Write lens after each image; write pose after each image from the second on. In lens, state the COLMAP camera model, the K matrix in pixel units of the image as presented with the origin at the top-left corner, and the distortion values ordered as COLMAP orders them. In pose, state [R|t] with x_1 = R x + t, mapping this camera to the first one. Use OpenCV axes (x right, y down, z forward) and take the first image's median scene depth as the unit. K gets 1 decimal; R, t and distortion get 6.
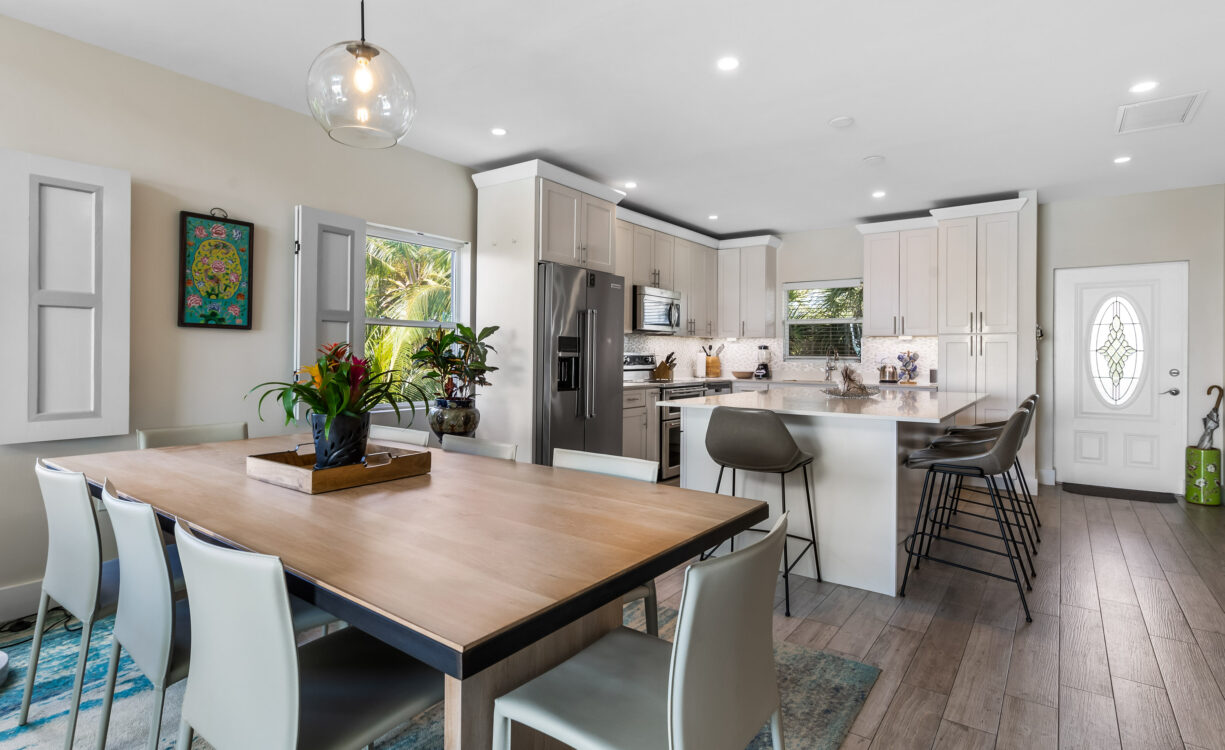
lens RADIAL K [[615.7, 0, 613.4], [0, 615.7, 358.0], [0, 0, 1]] dist [-0.001161, -0.000811]
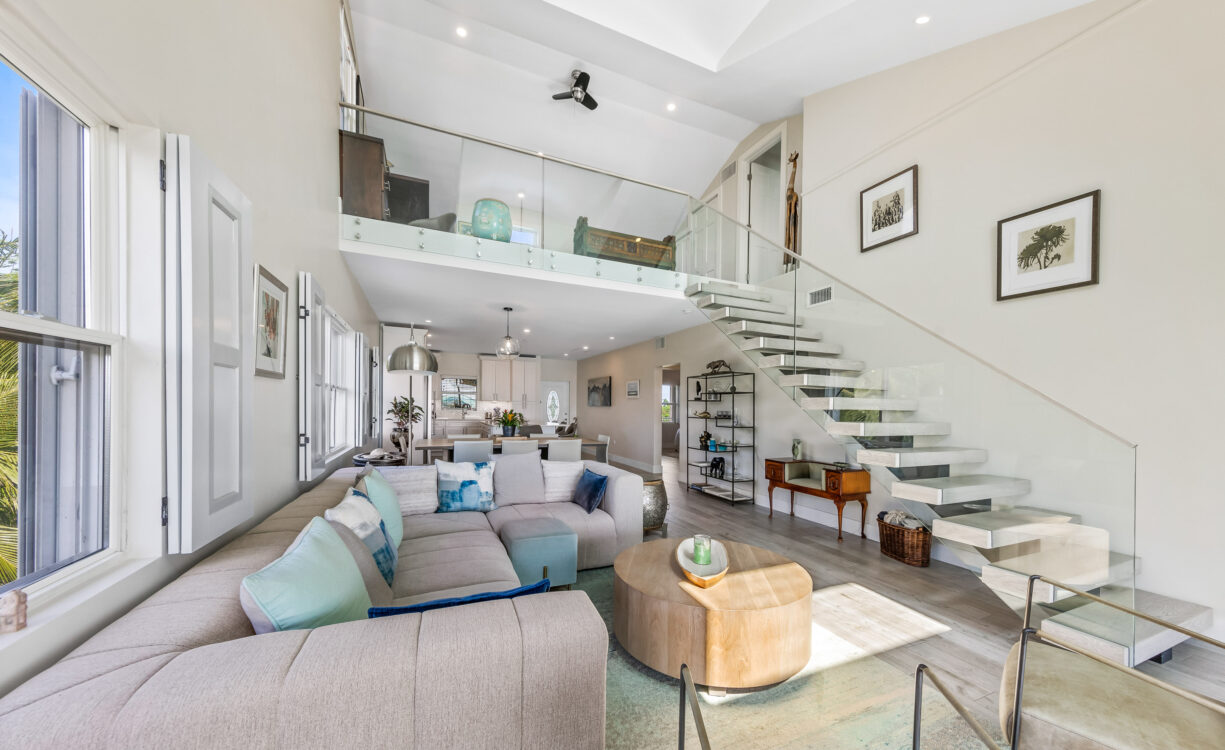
lens RADIAL K [[433.0, 0, 613.2], [0, 433.0, 409.8], [0, 0, 1]] dist [0.006644, 0.000009]
pose [[0.491452, -0.002984, 0.870899, -1.025775], [-0.010221, 0.999906, 0.009193, -0.022665], [-0.870844, -0.013420, 0.491375, -0.411543]]
